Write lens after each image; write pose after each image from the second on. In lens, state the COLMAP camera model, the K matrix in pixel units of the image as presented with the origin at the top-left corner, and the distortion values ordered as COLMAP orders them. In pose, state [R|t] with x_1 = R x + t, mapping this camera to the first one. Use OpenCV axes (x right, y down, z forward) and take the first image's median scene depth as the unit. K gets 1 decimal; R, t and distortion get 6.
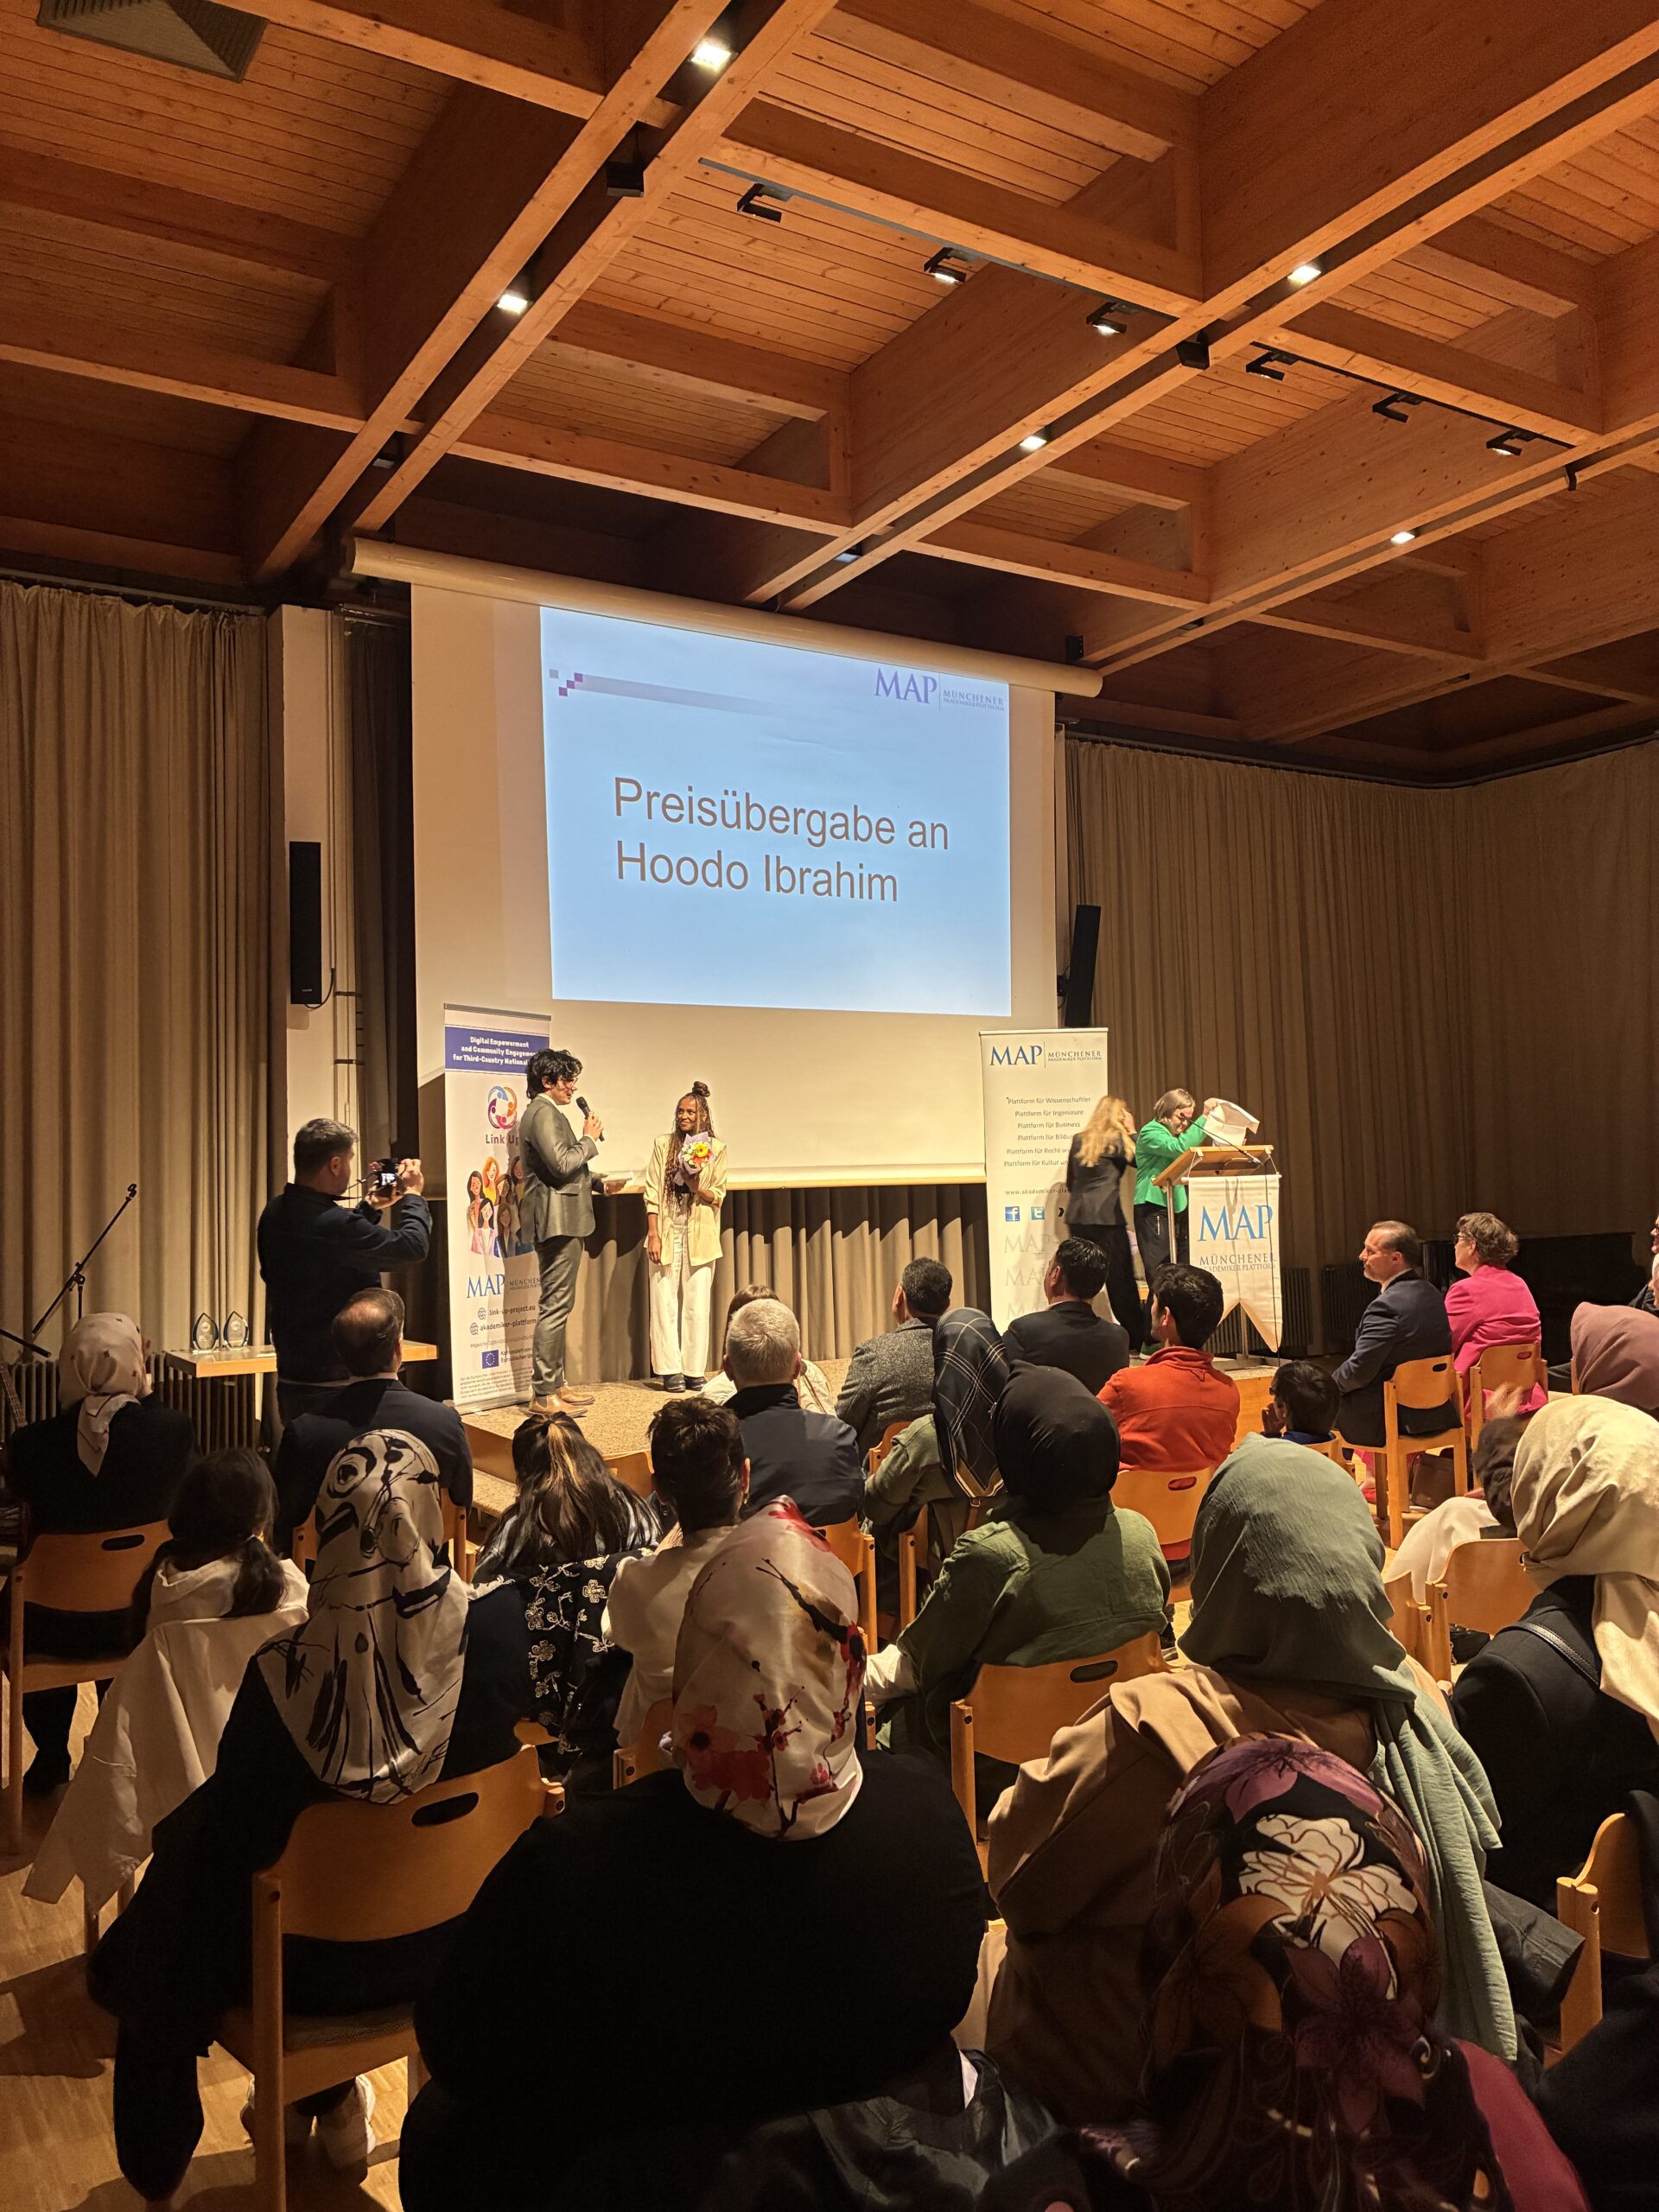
lens RADIAL K [[1663.7, 0, 808.3], [0, 1663.7, 1101.3], [0, 0, 1]] dist [0.005394, -0.010597]
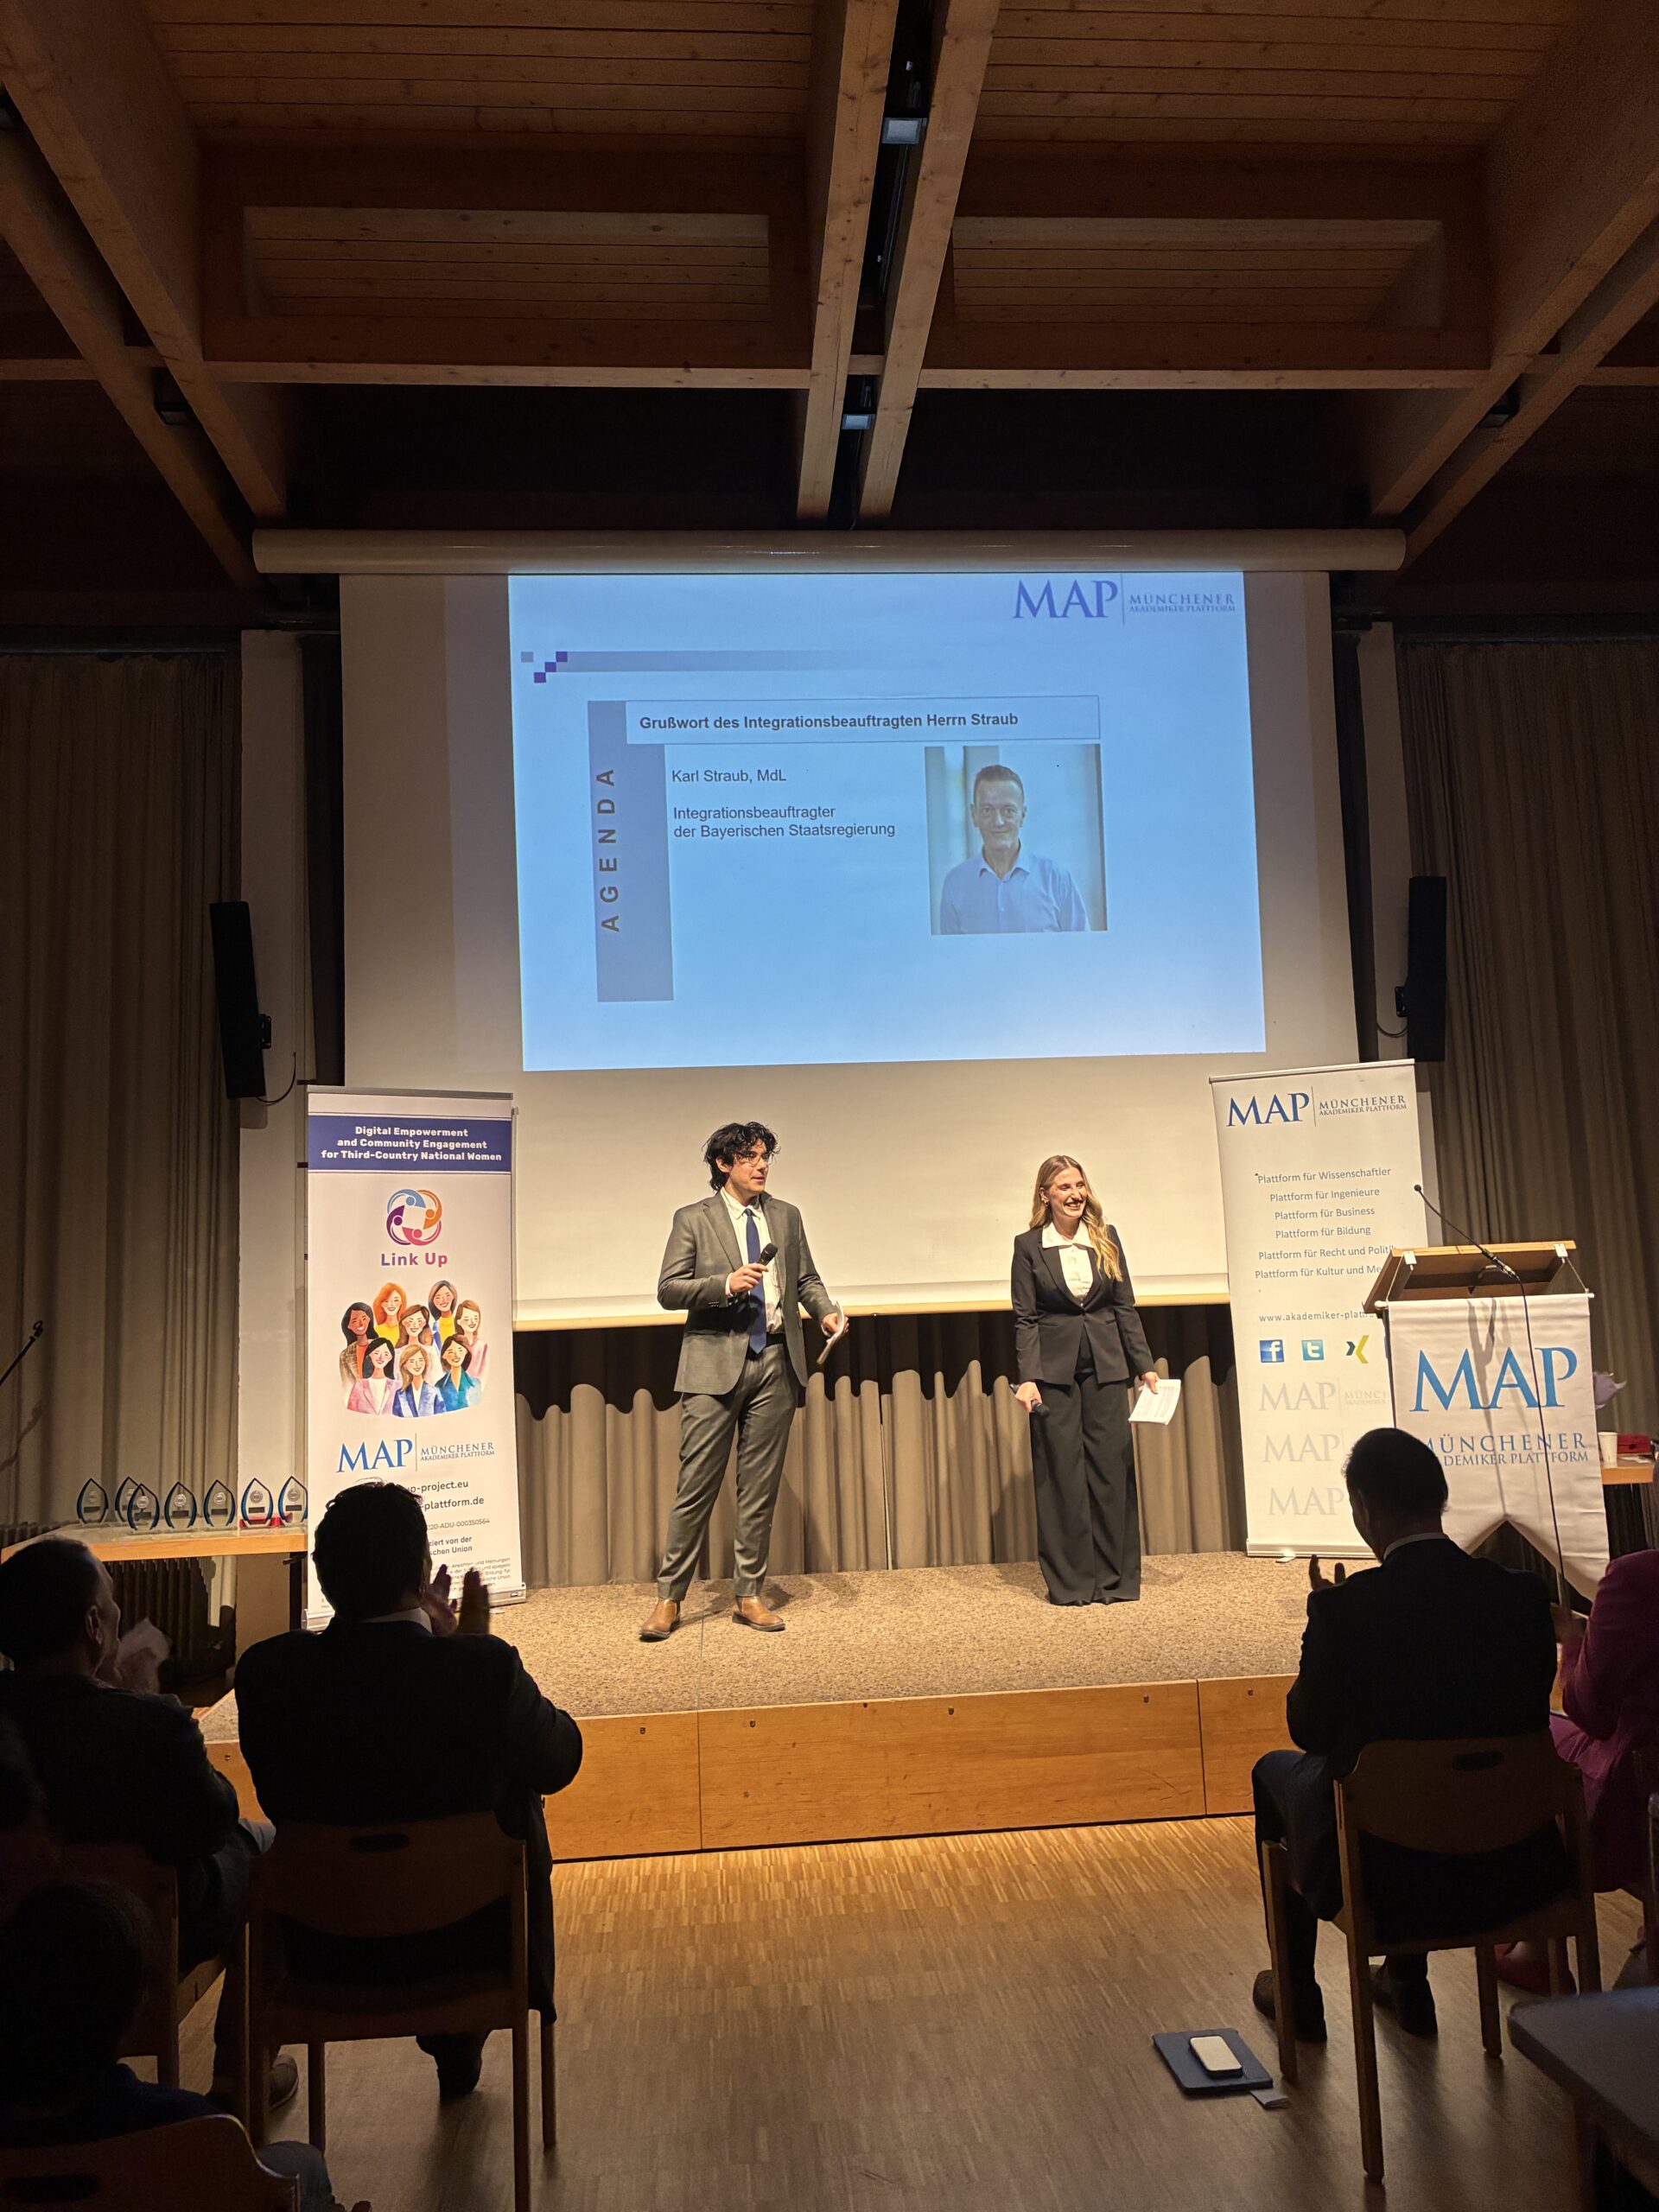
lens RADIAL K [[1669.4, 0, 855.6], [0, 1669.4, 1083.0], [0, 0, 1]] dist [0.012284, -0.002057]
pose [[0.891067, -0.066582, -0.448962, 0.330750], [0.036010, 0.996434, -0.076304, 0.007996], [0.452442, 0.051825, 0.890287, 0.392331]]
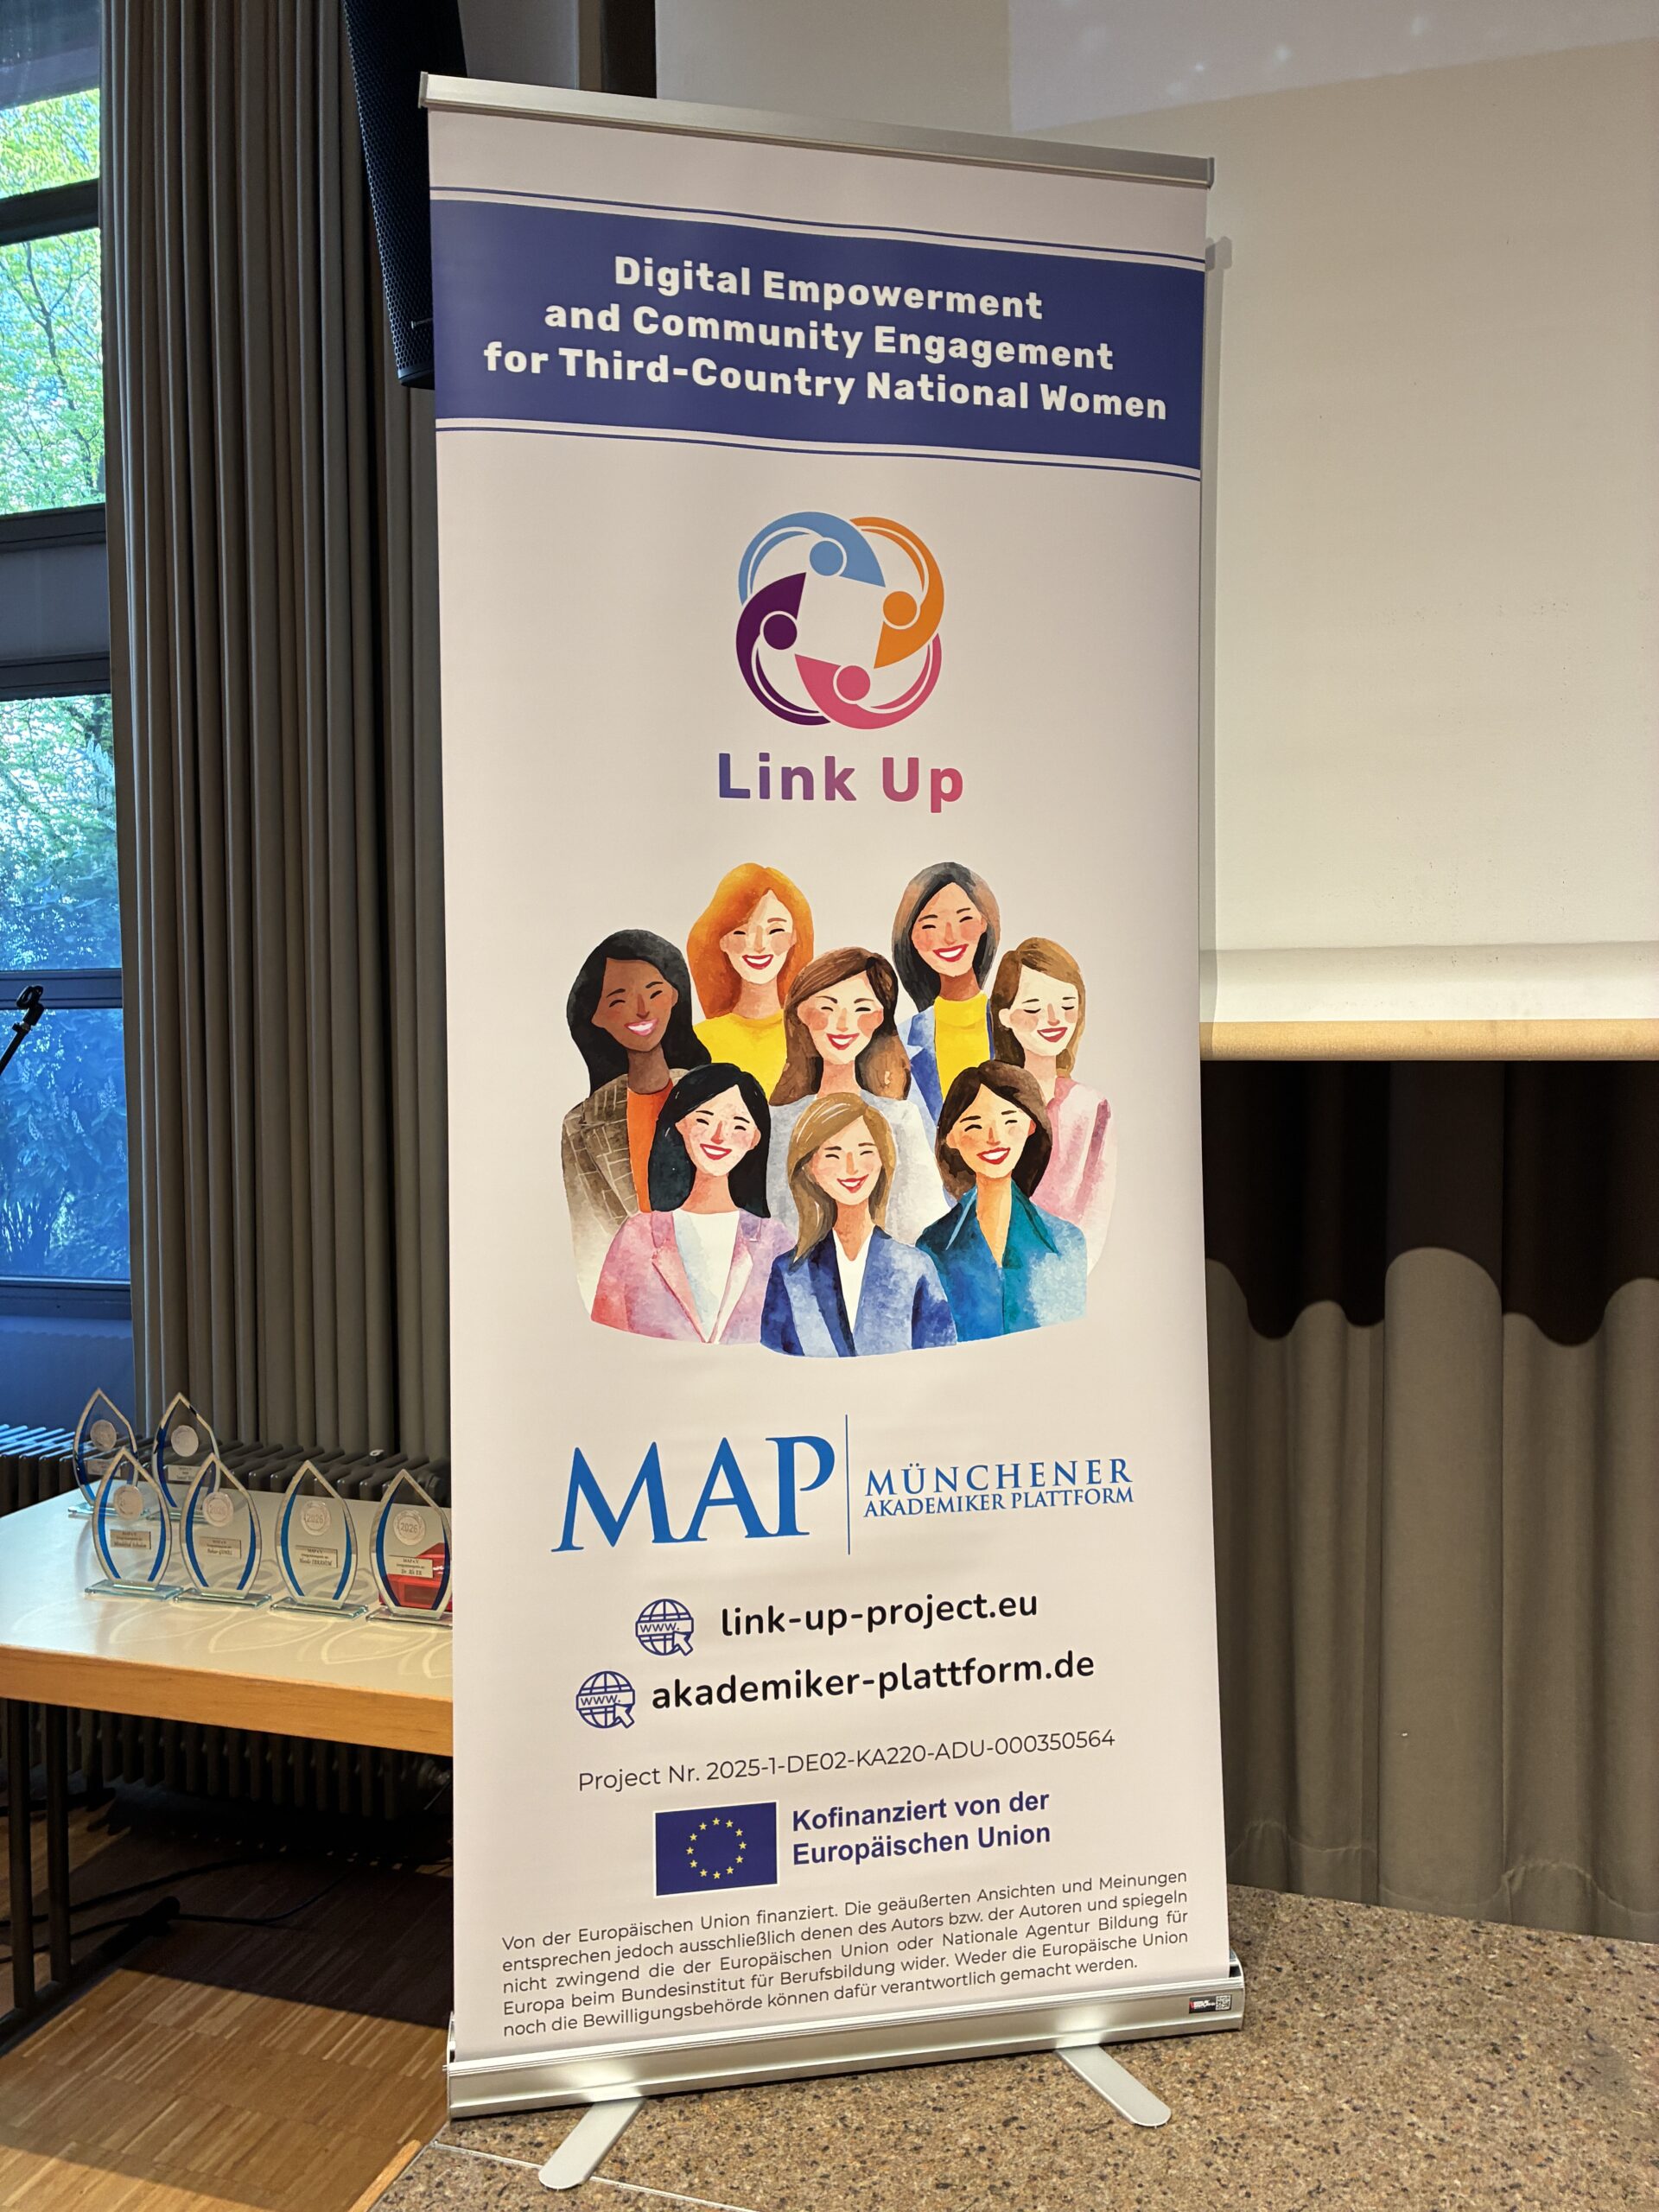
lens RADIAL K [[1677.3, 0, 833.3], [0, 1677.3, 1078.9], [0, 0, 1]] dist [0.071901, -0.140957]
pose [[0.655702, 0.043604, -0.753760, -0.026729], [0.024384, 0.996587, 0.078863, 0.041677], [0.754626, -0.070091, 0.652401, 0.830045]]
